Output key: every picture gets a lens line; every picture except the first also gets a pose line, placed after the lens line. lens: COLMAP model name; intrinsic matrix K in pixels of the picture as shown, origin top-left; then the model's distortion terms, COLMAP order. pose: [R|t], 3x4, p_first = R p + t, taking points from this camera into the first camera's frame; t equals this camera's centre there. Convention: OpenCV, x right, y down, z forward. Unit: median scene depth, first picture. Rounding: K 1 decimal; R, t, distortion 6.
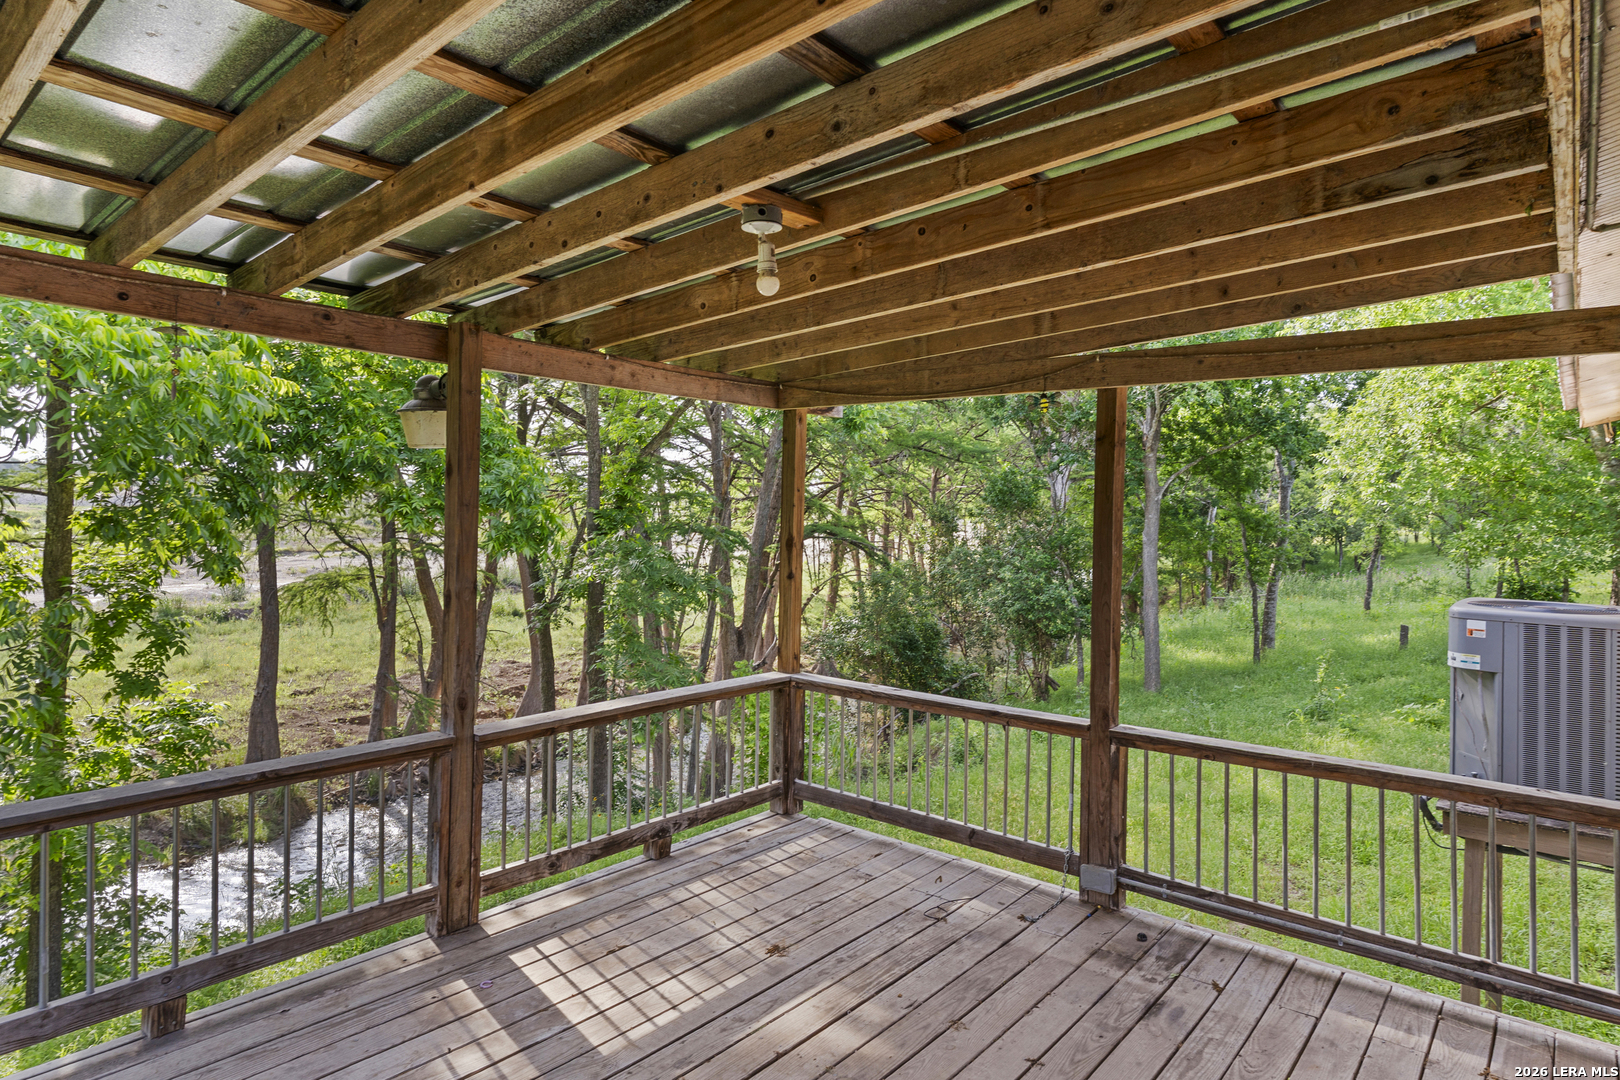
lens RADIAL K [[899.7, 0, 838.4], [0, 899.7, 515.5], [0, 0, 1]] dist [-0.001444, 0.000493]
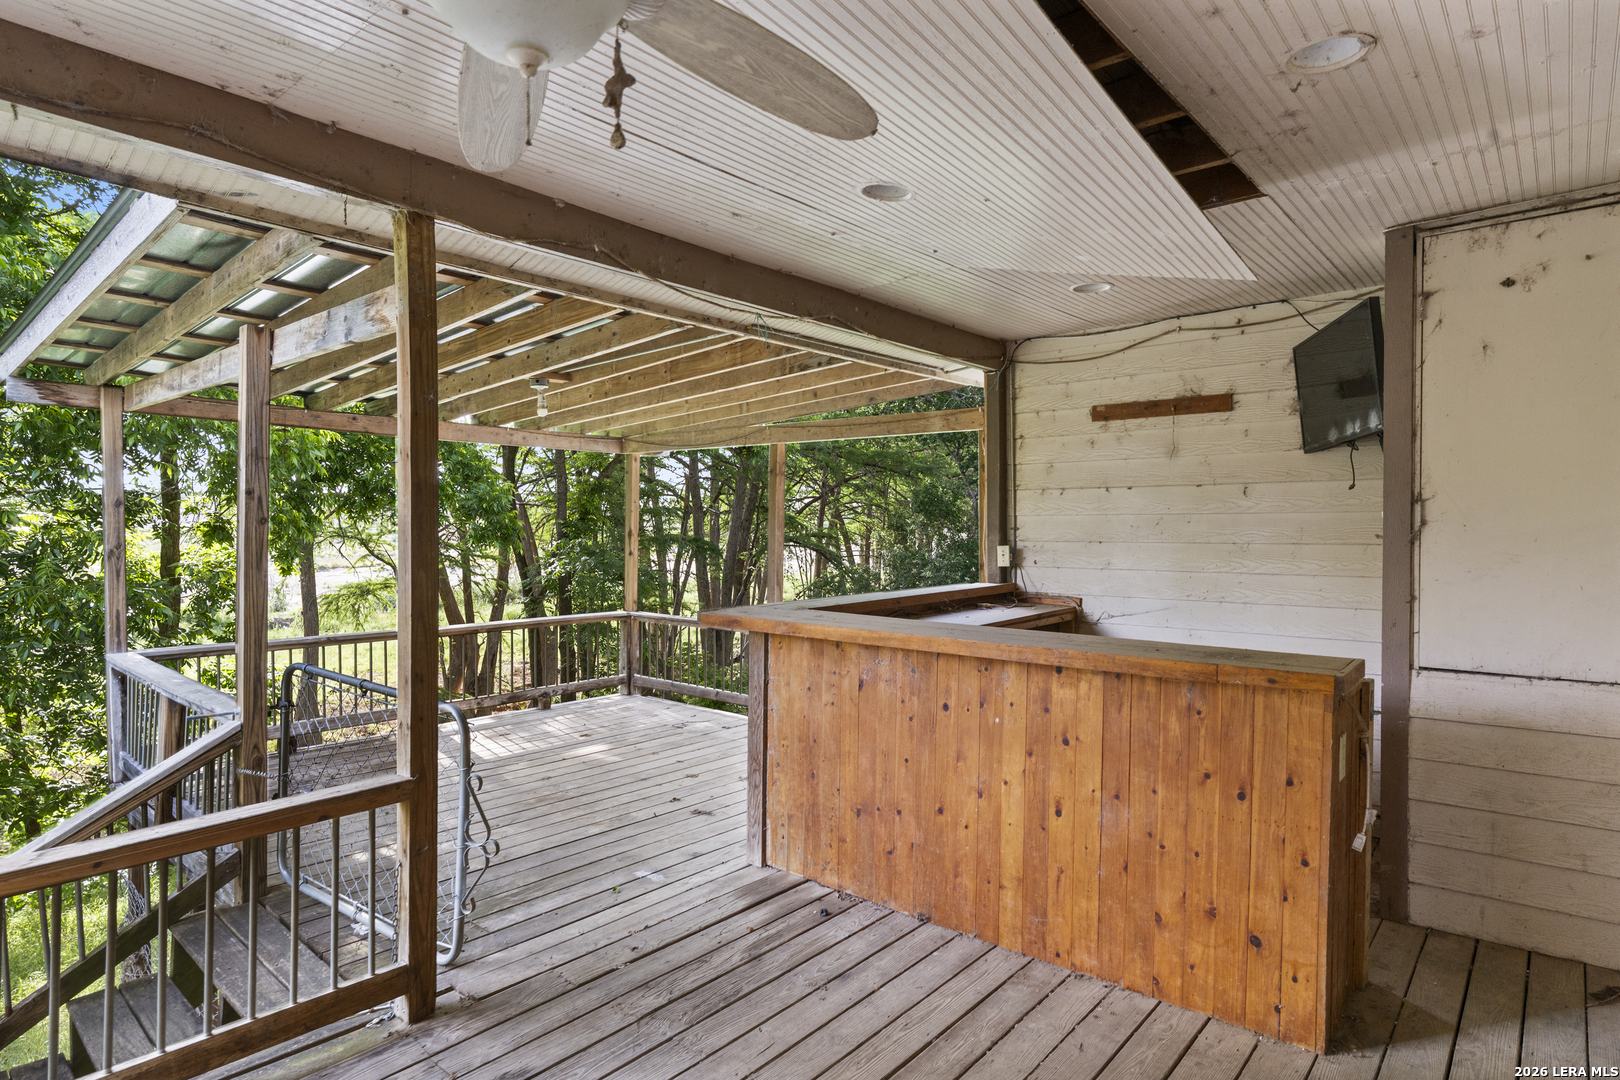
lens RADIAL K [[863.7, 0, 810.0], [0, 863.7, 540.0], [0, 0, 1]] dist [-0.000994, -0.000332]
pose [[0.999325, -0.011030, -0.035050, 0.072430], [0.011496, 0.999848, 0.013133, 0.005455], [0.034900, -0.013527, 0.999299, -0.127218]]
